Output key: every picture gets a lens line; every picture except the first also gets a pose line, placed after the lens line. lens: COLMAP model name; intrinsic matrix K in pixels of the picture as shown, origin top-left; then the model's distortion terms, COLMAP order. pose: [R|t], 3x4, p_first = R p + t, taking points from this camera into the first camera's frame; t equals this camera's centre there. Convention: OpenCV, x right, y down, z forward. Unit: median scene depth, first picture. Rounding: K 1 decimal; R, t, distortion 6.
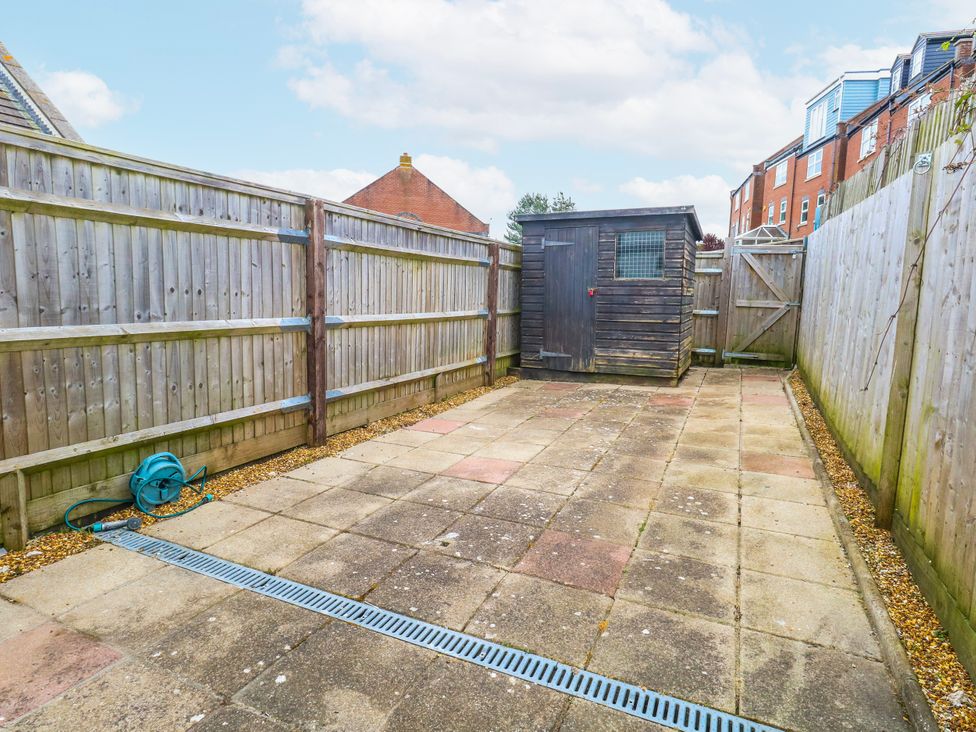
lens RADIAL K [[556.1, 0, 484.8], [0, 556.1, 358.8], [0, 0, 1]] dist [-0.002682, 0.000226]
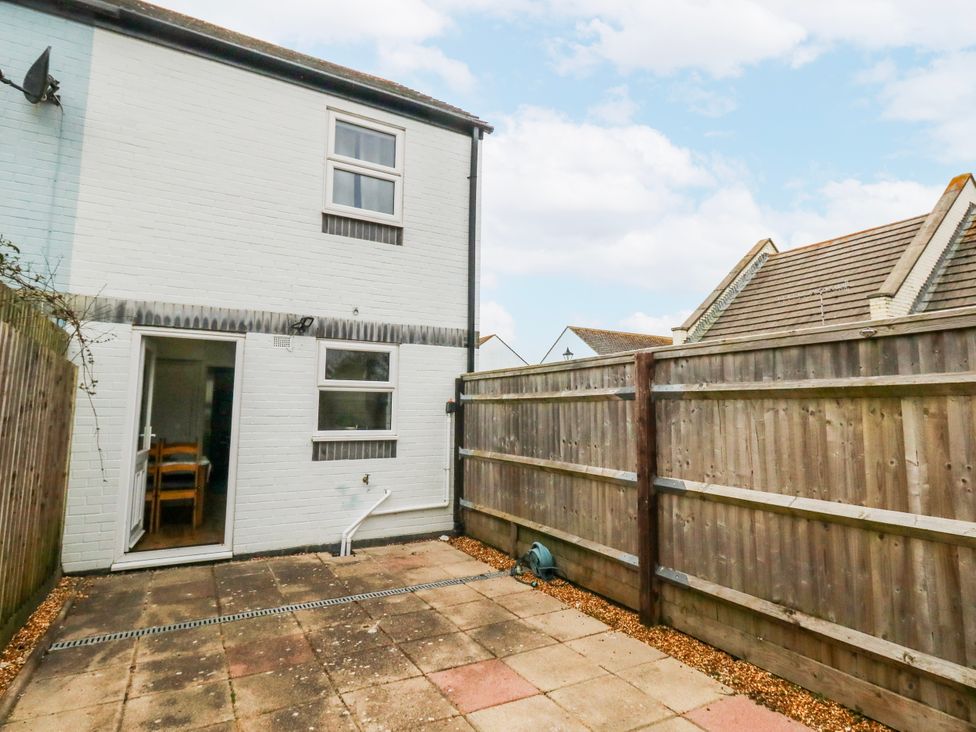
lens RADIAL K [[512.9, 0, 487.2], [0, 512.9, 358.9], [0, 0, 1]] dist [-0.001819, 0.000059]
pose [[-0.573649, -0.114807, -0.811016, 0.771396], [-0.117568, 0.991417, -0.057186, -0.257256], [0.810620, 0.062544, -0.582222, 1.735374]]
